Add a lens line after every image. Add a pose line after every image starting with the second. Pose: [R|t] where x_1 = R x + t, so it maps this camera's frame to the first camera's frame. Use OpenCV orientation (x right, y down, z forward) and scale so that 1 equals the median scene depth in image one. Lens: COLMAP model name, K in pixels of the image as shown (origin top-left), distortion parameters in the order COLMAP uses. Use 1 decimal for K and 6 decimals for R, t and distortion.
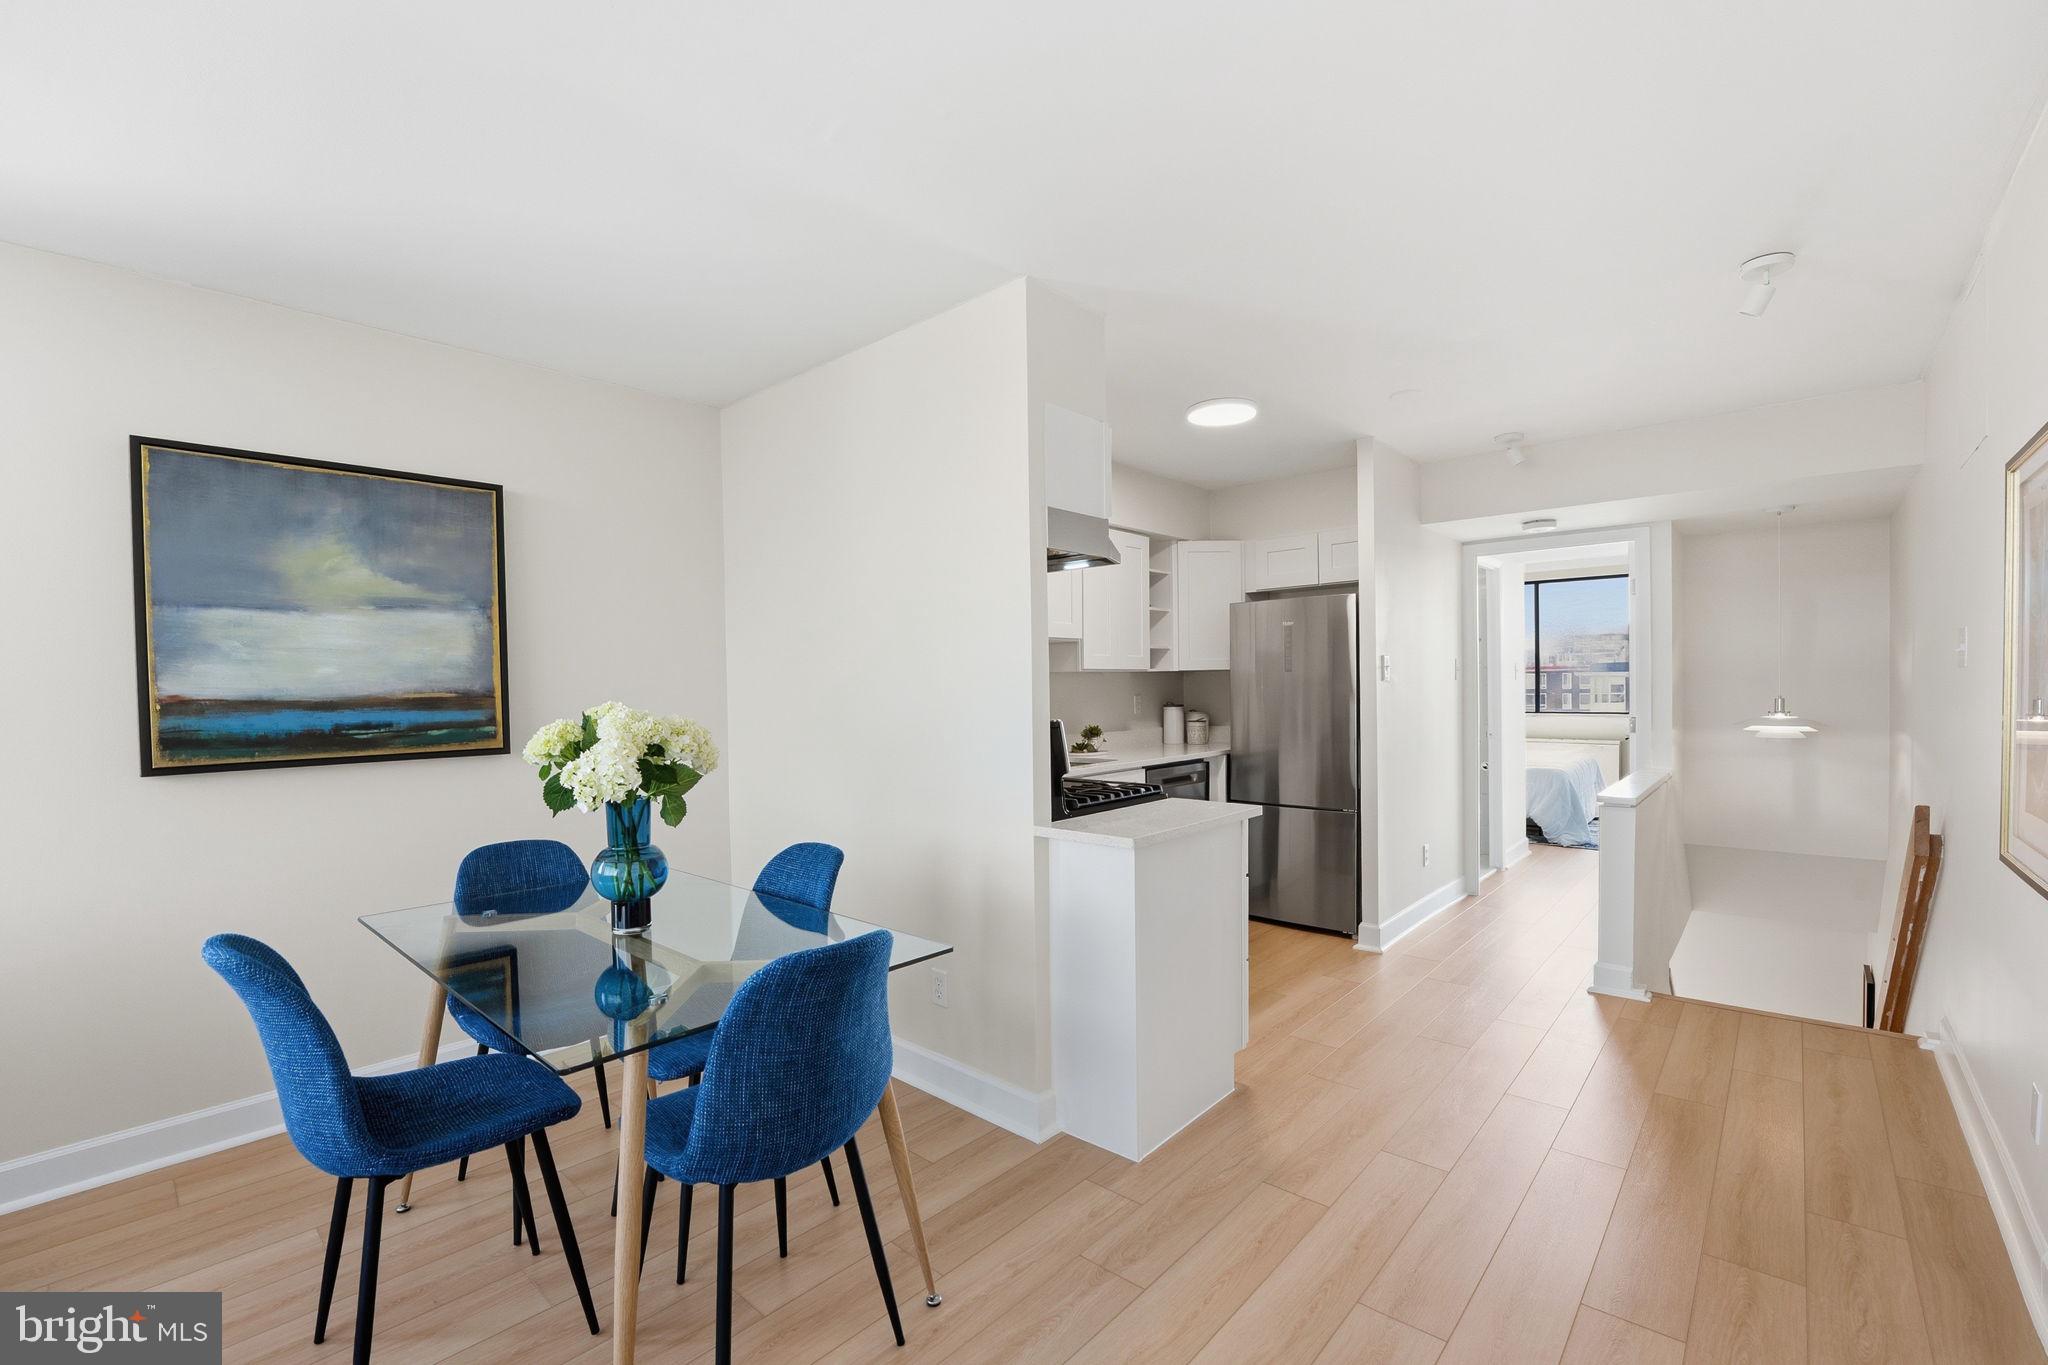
lens RADIAL K [[869.4, 0, 1022.2], [0, 869.4, 706.4], [0, 0, 1]] dist [-0.024326, -0.000175]
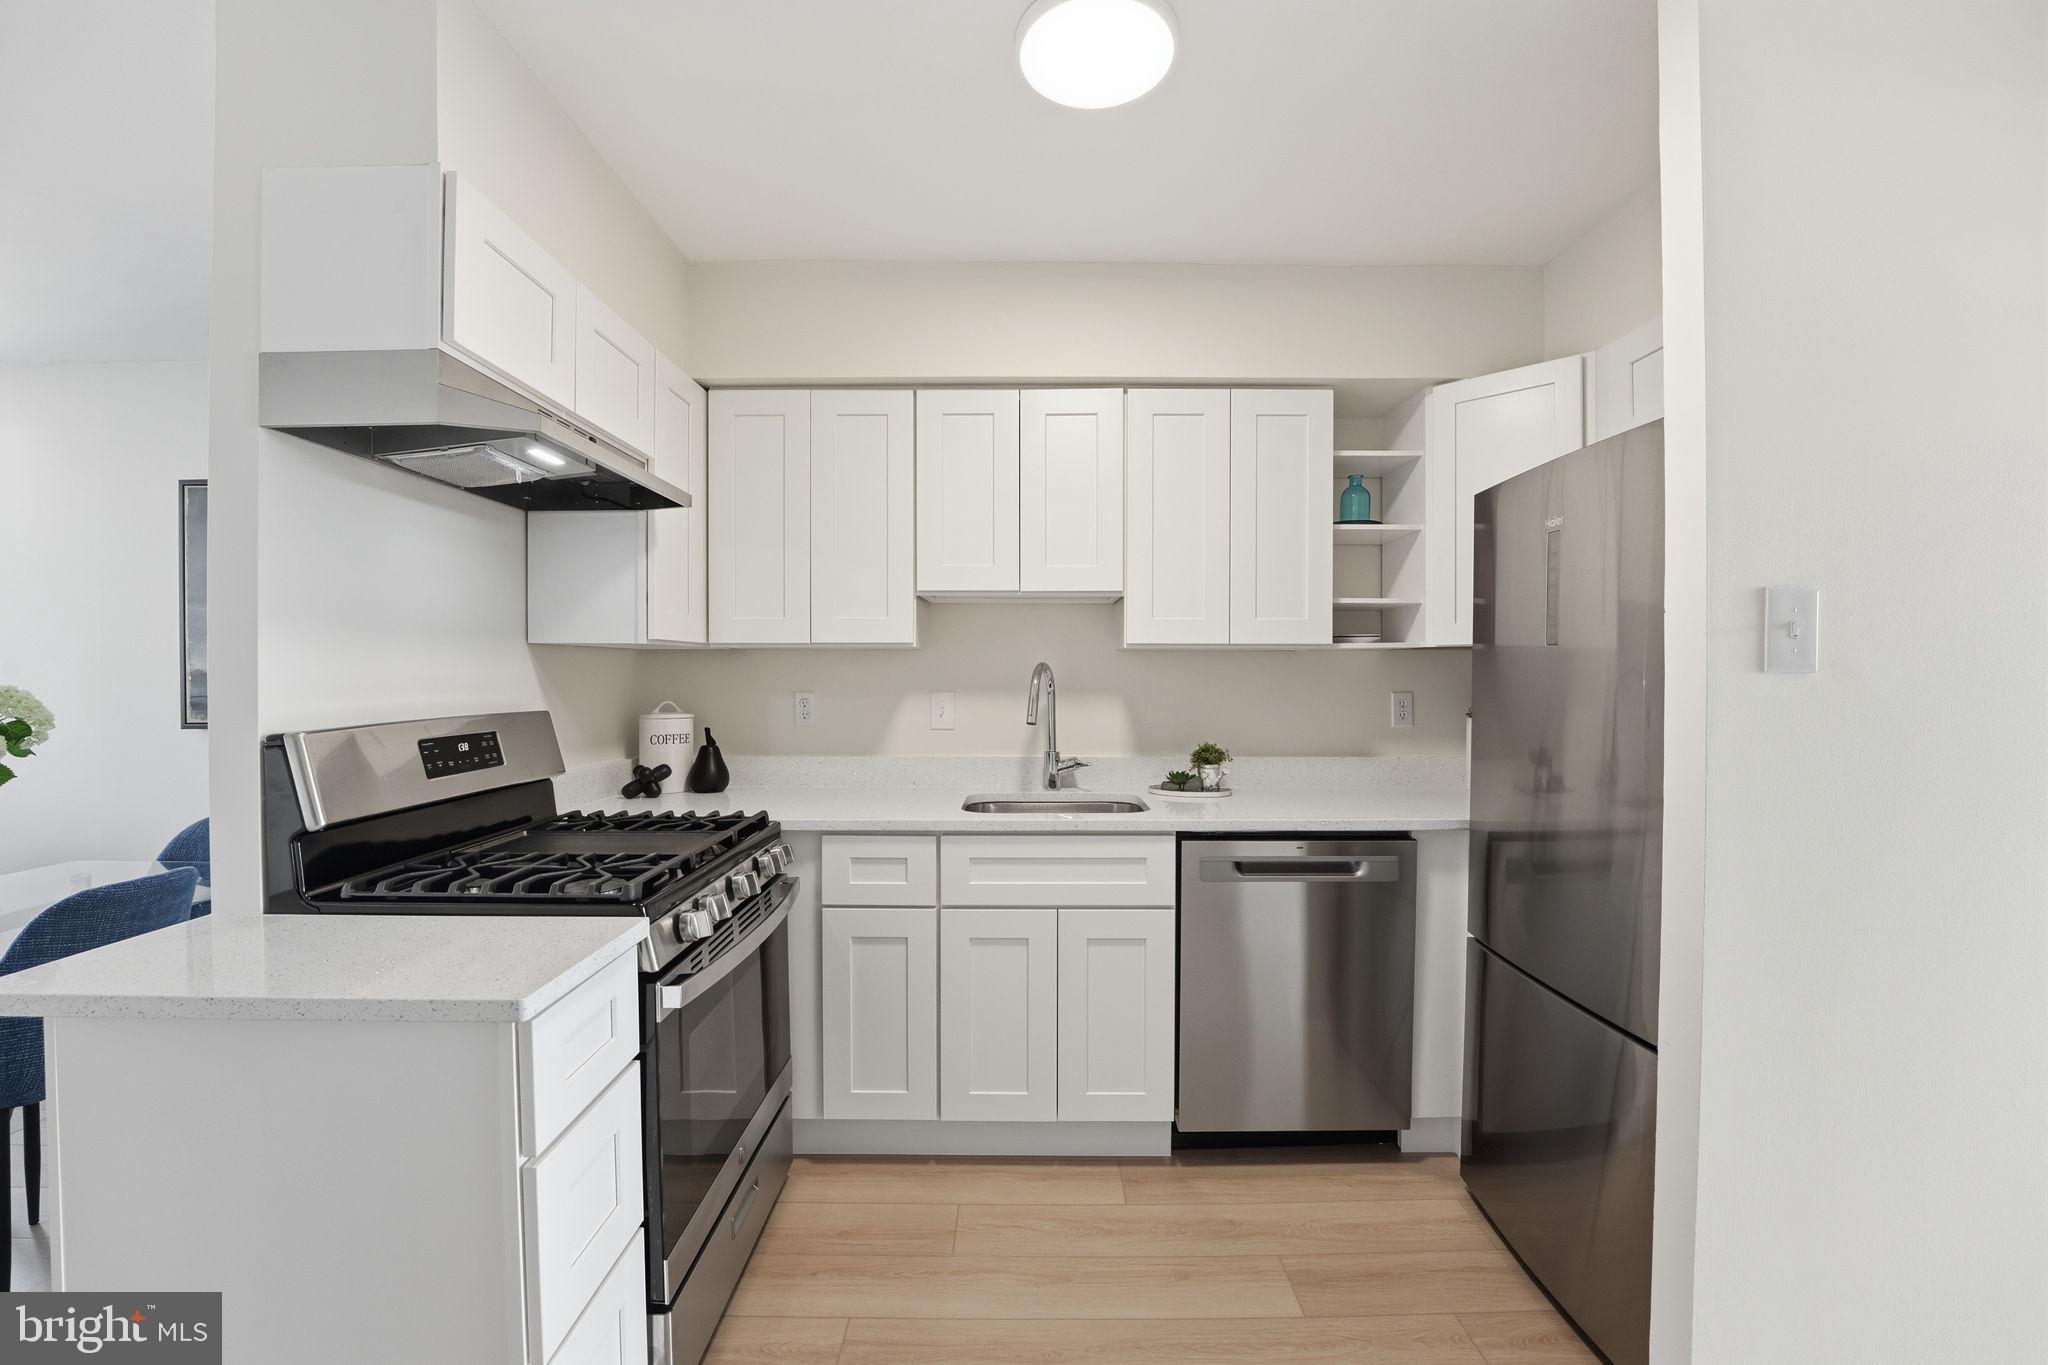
lens RADIAL K [[834.9, 0, 1022.9], [0, 834.9, 685.4], [0, 0, 1]] dist [-0.021089, -0.000132]
pose [[0.670983, 0.025880, -0.741021, 0.414857], [-0.027741, 0.999567, 0.009791, -0.018512], [0.740953, 0.013987, 0.671411, 0.558900]]
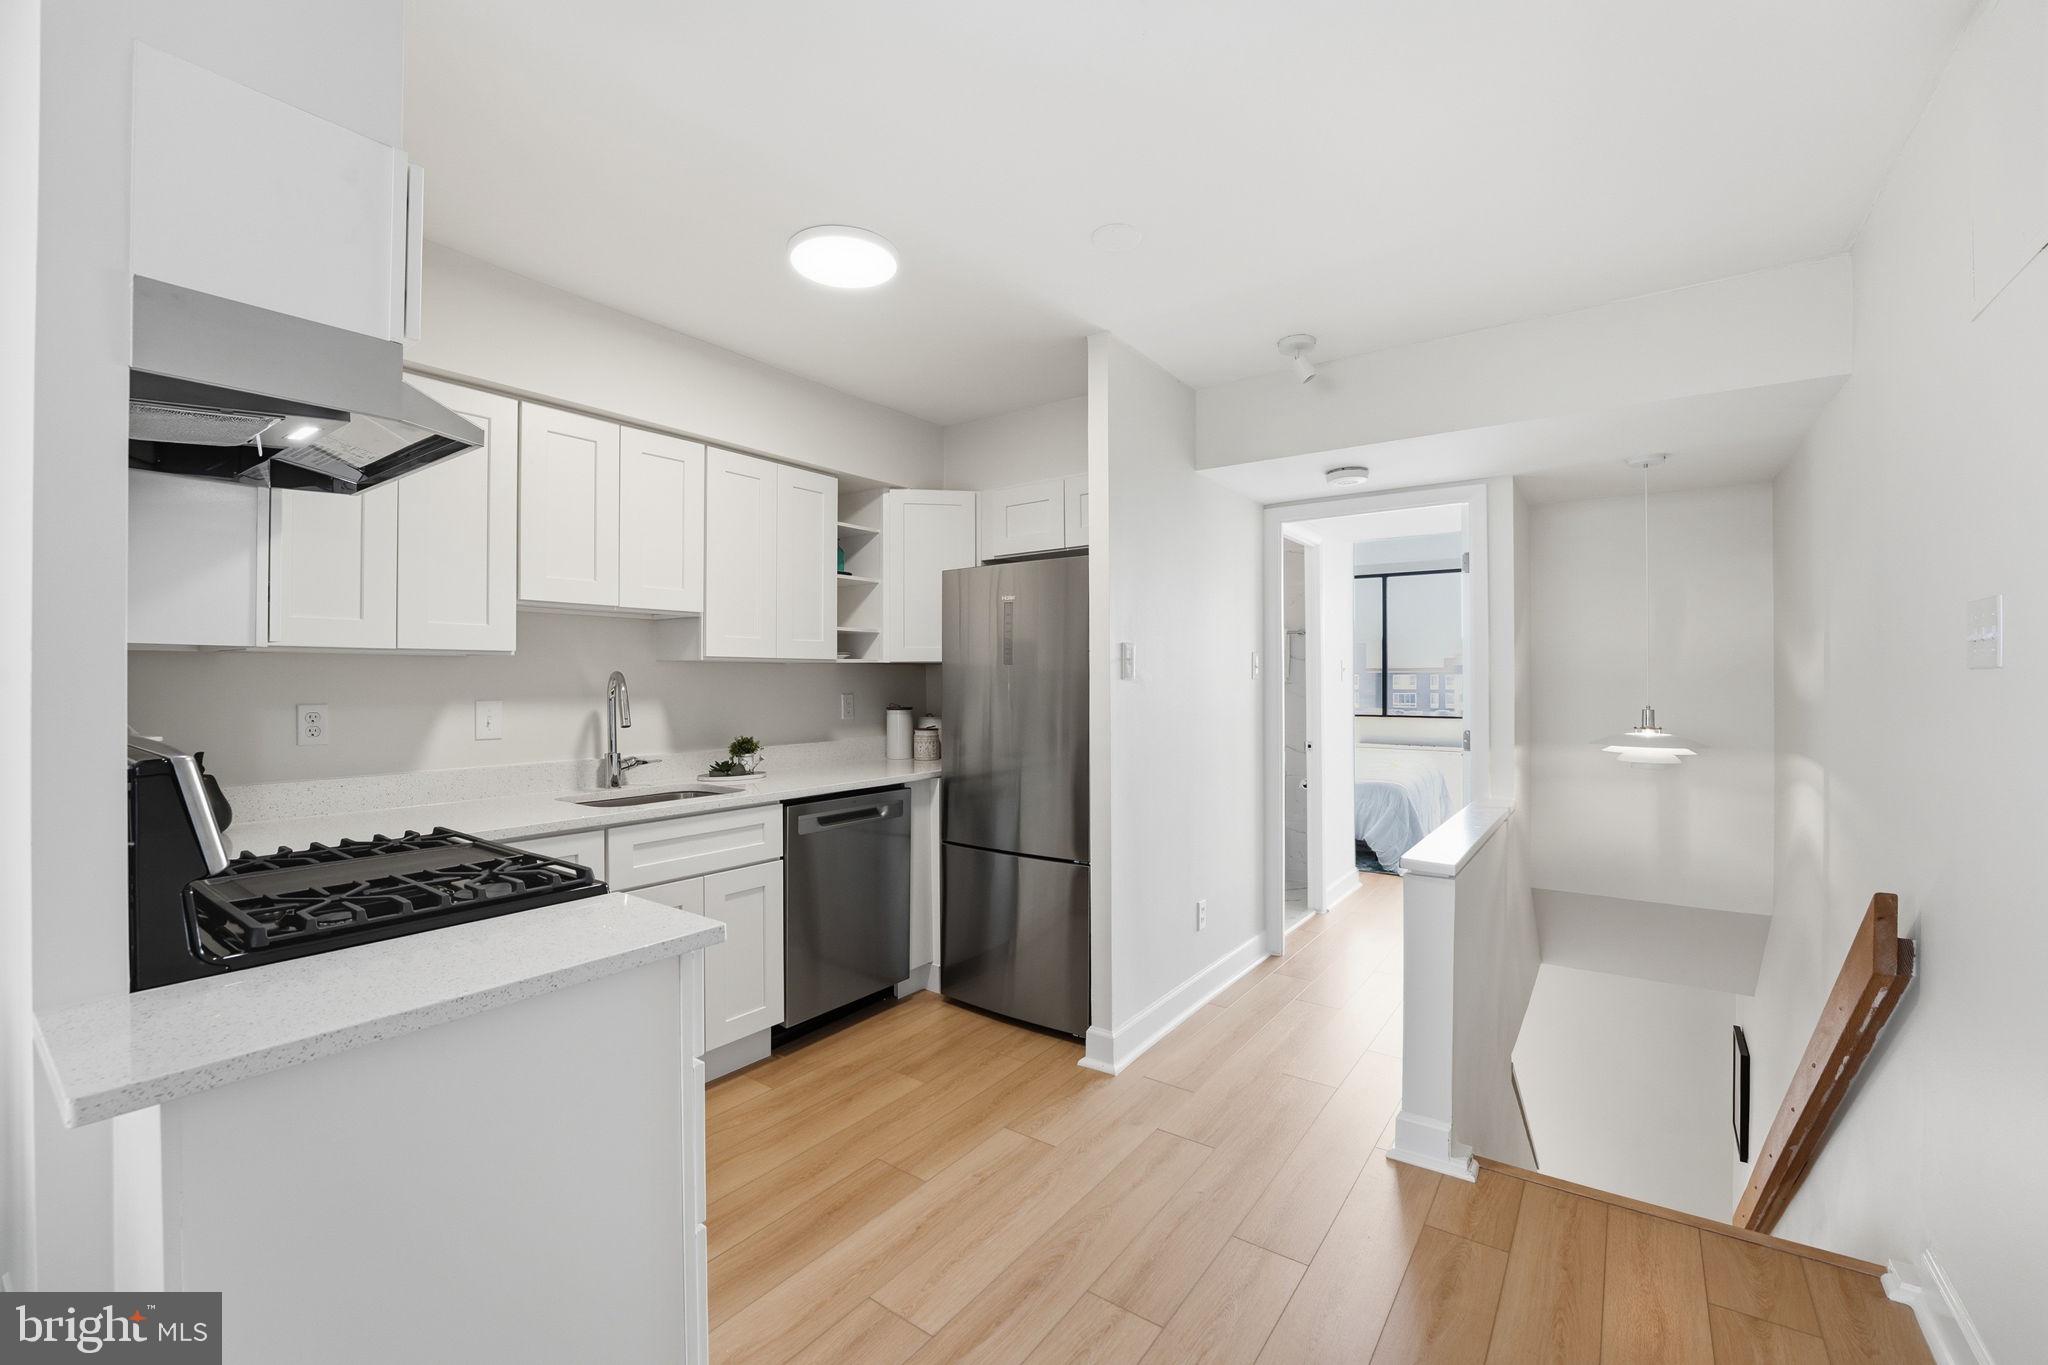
lens RADIAL K [[848.8, 0, 1016.8], [0, 848.8, 681.0], [0, 0, 1]] dist [-0.022539, -0.000098]
pose [[0.994482, 0.013558, 0.104025, 0.235927], [-0.011225, 0.999673, -0.022985, -0.010563], [-0.104303, 0.021691, 0.994309, 0.295530]]
